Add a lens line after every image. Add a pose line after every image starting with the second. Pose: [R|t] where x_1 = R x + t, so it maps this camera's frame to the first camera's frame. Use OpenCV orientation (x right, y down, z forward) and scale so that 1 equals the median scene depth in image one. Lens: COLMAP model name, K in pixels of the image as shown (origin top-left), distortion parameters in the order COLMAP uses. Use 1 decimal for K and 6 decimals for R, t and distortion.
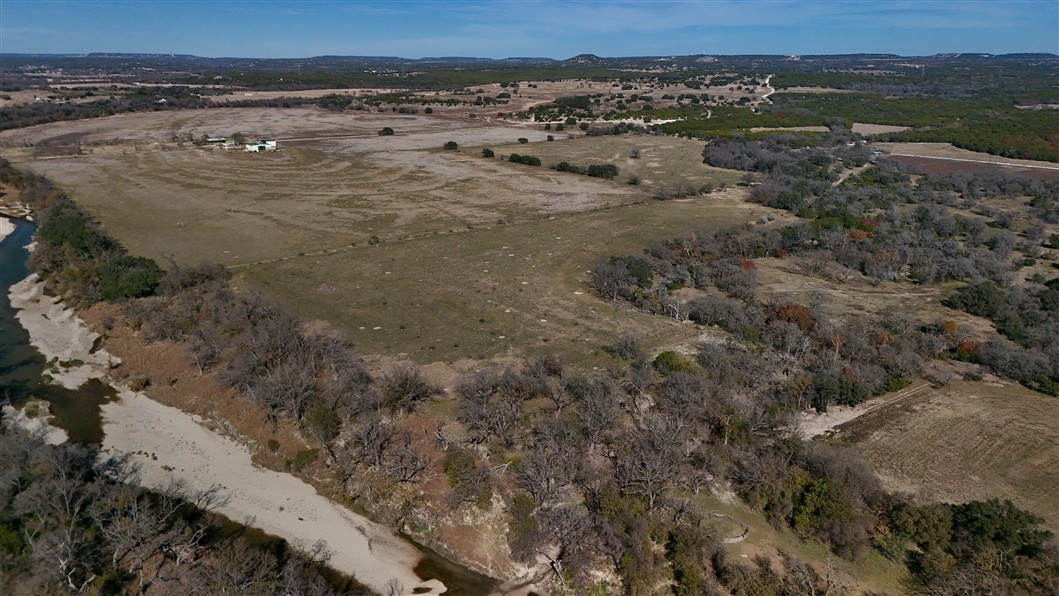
lens RADIAL K [[778.8, 0, 529.5], [0, 778.8, 298.0], [0, 0, 1]] dist [0.060528, -0.060561]
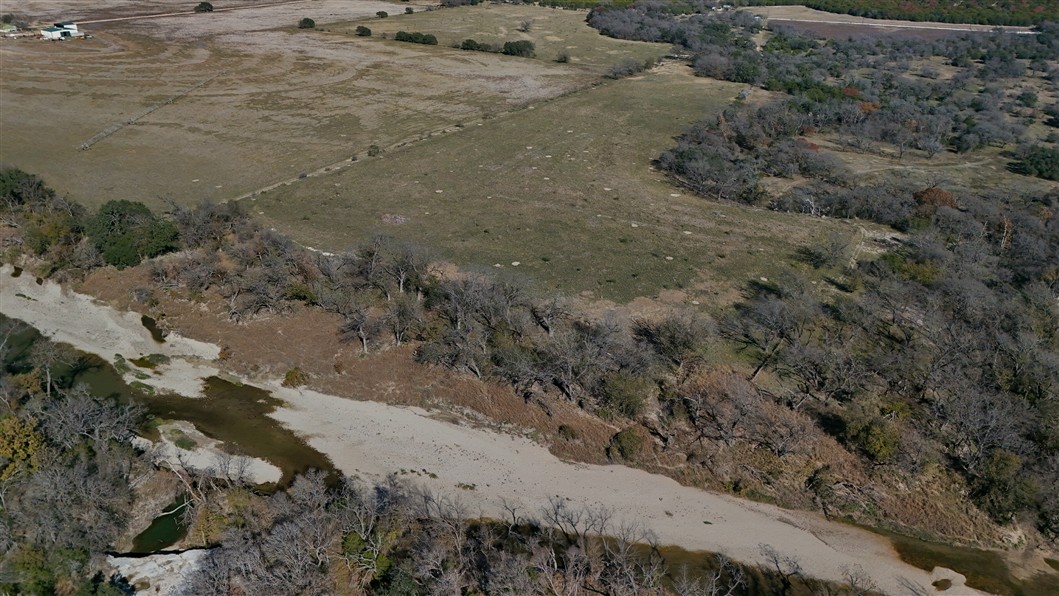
lens RADIAL K [[778.8, 0, 529.5], [0, 778.8, 298.0], [0, 0, 1]] dist [0.060528, -0.060561]
pose [[0.951670, -0.131347, 0.277619, -0.210173], [0.086567, 0.982003, 0.167856, -0.032134], [-0.294670, -0.135710, 0.945914, 0.099354]]
